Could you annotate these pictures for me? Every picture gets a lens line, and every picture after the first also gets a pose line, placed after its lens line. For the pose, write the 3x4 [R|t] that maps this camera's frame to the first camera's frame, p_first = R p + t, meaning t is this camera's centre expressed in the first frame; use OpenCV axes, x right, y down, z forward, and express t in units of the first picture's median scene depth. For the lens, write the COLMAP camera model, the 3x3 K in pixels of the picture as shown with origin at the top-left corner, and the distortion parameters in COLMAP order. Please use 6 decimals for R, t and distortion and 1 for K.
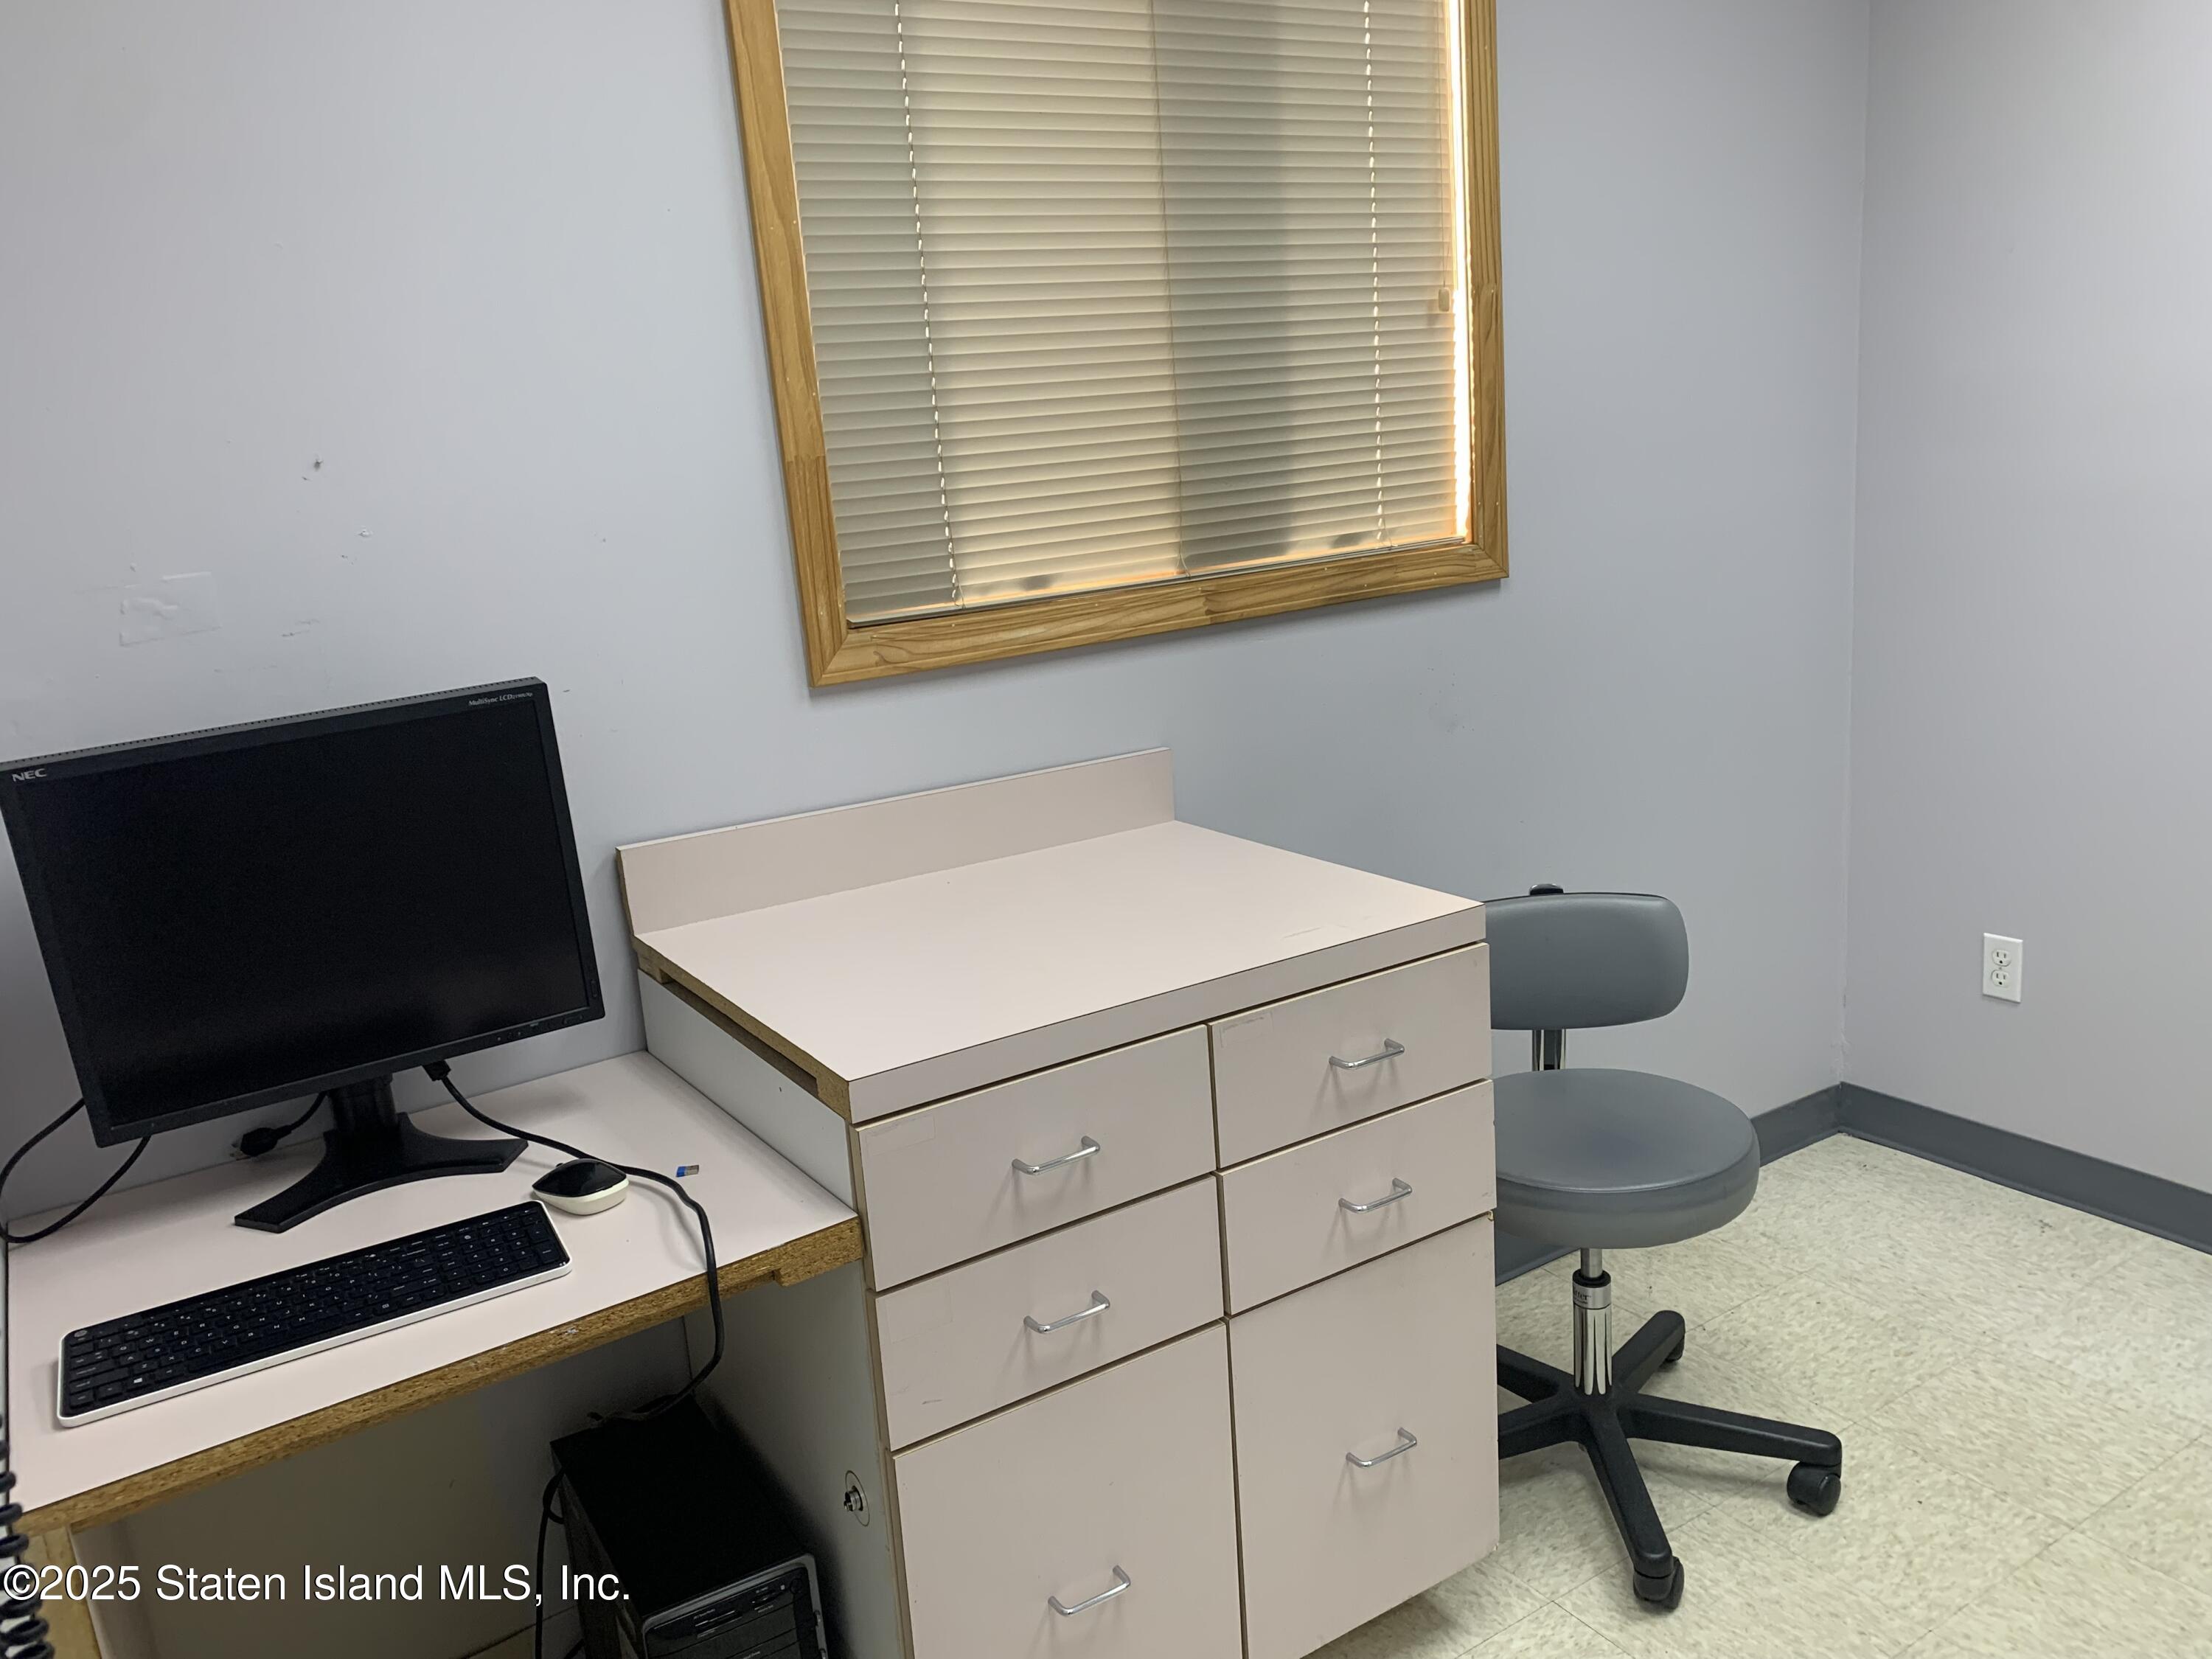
lens RADIAL K [[1676.5, 0, 1108.7], [0, 1676.5, 874.0], [0, 0, 1]] dist [0.027785, -0.035058]
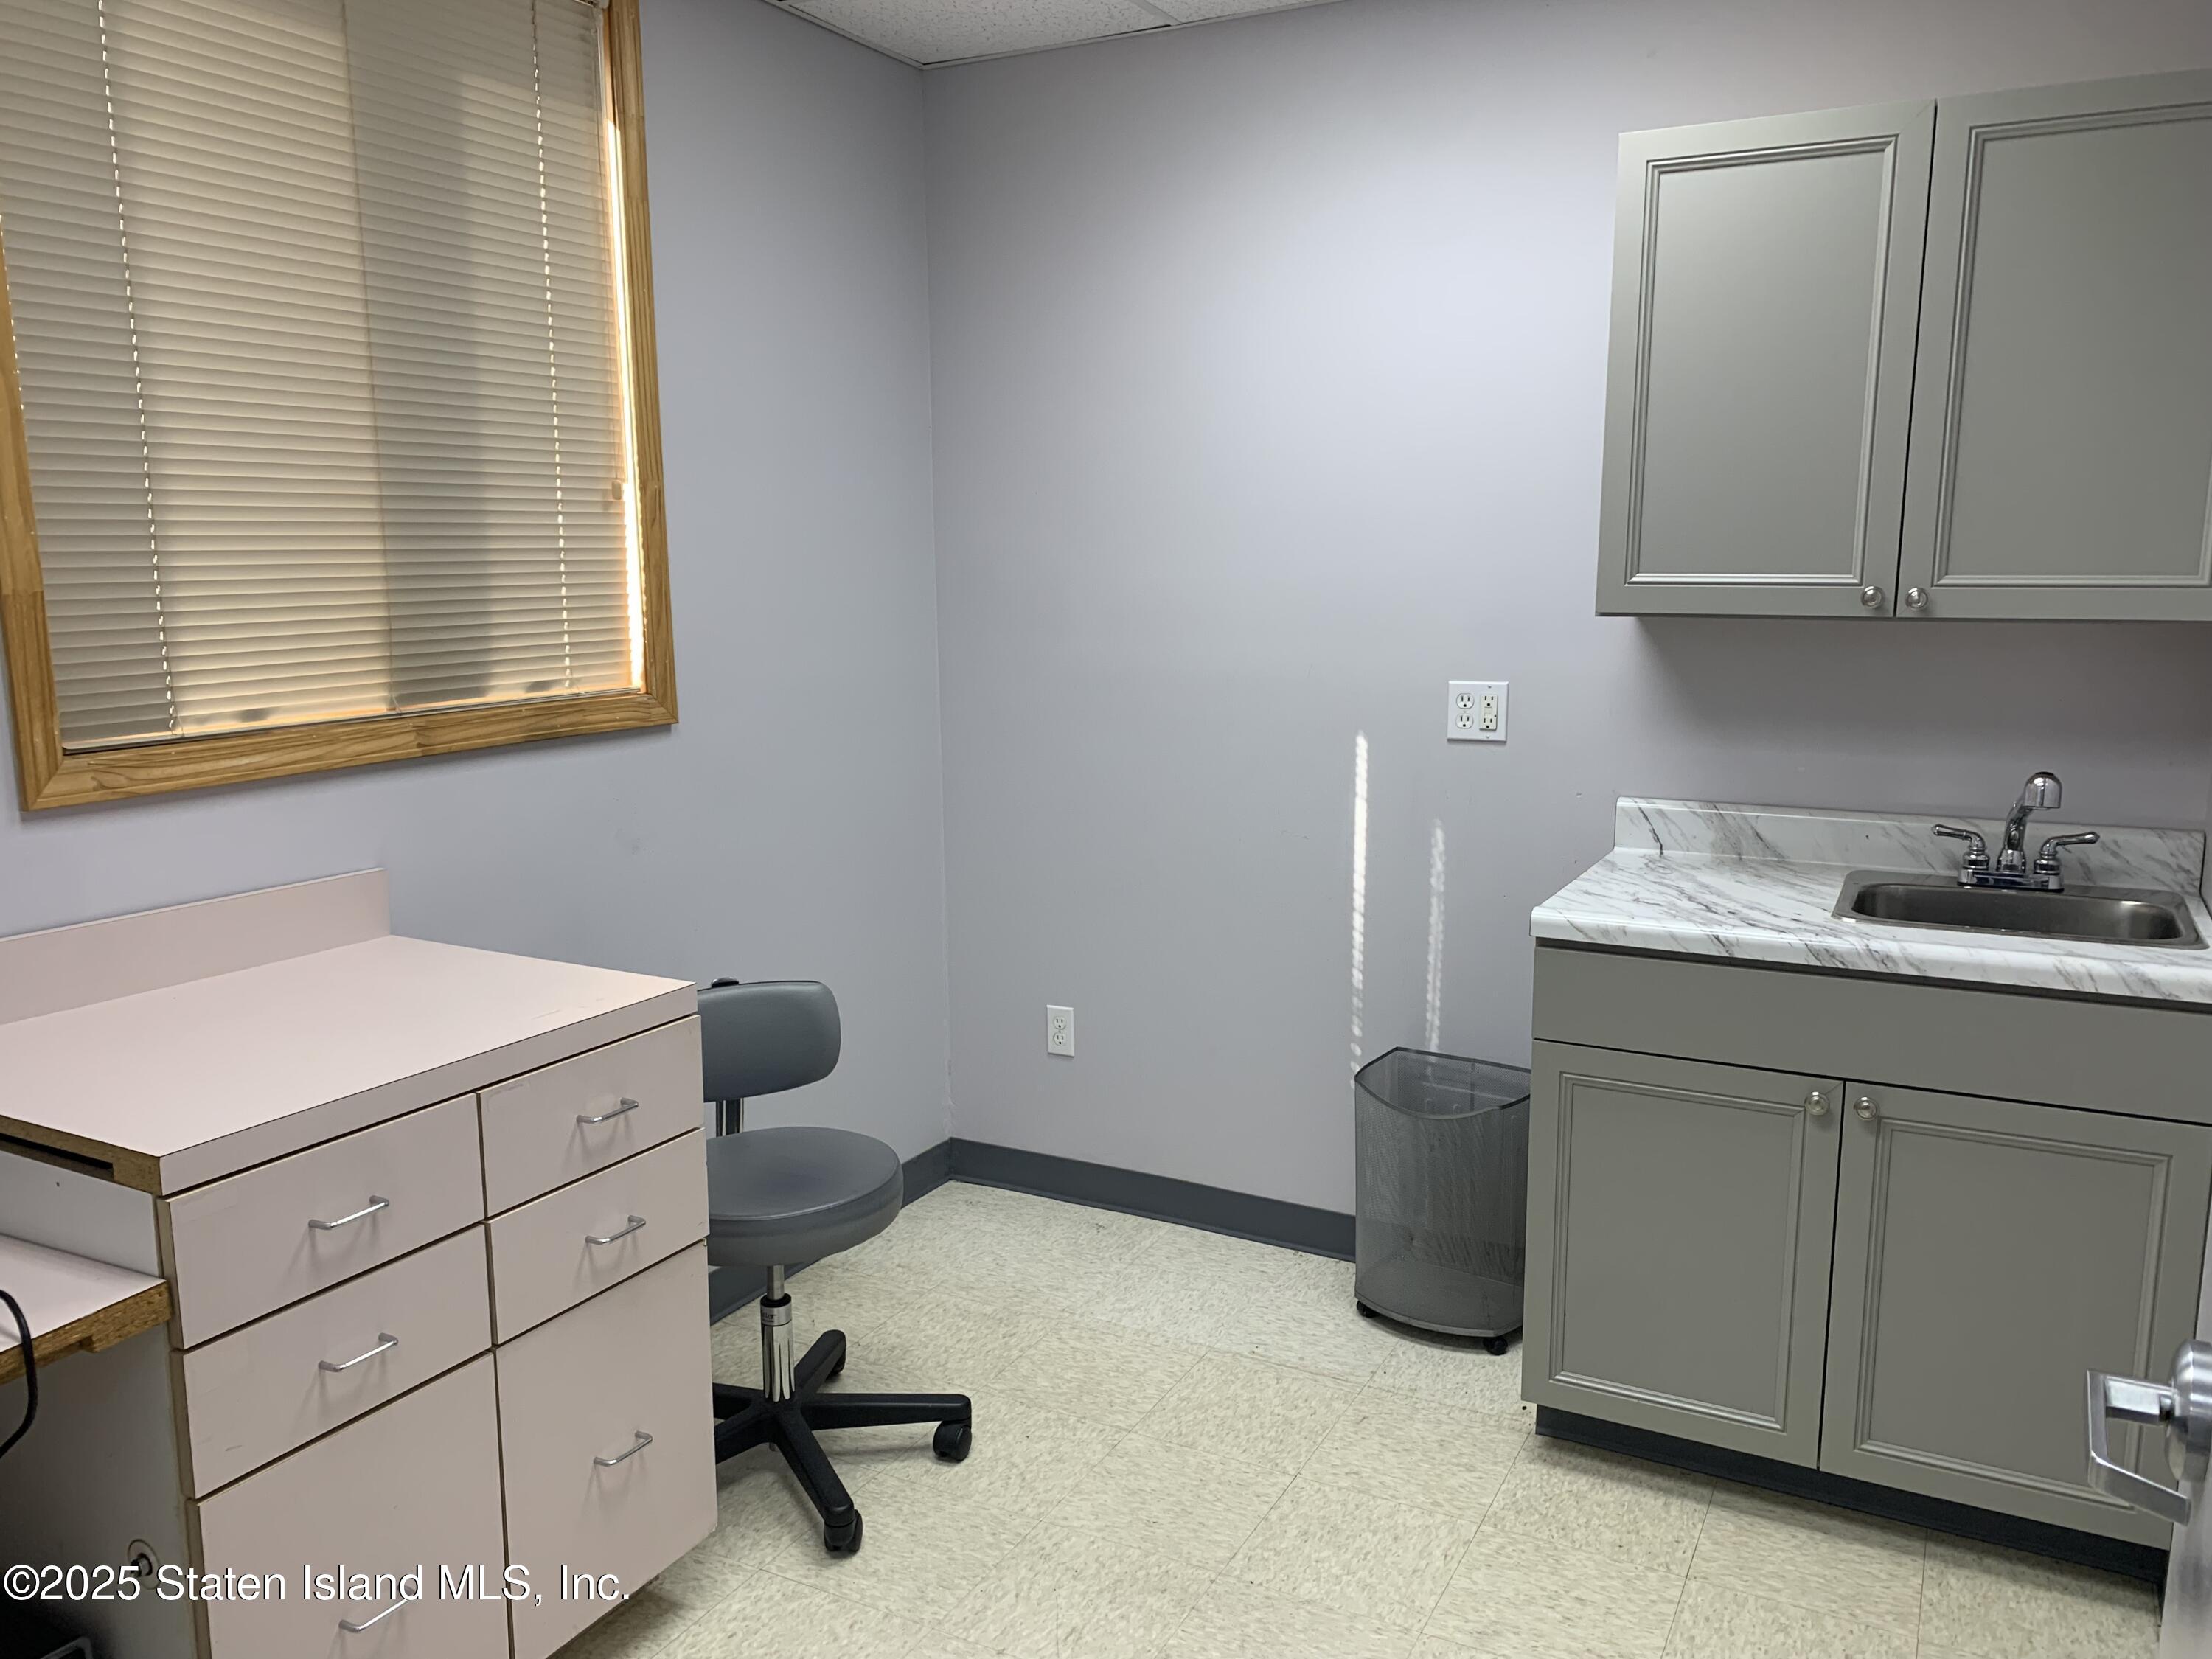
lens RADIAL K [[1676.5, 0, 1102.9], [0, 1676.5, 830.4], [0, 0, 1]] dist [0.027785, -0.035058]
pose [[0.867800, -0.002833, 0.496906, -0.112777], [0.056231, 0.994120, -0.092535, 0.031434], [-0.493722, 0.108243, 0.862857, -0.201030]]
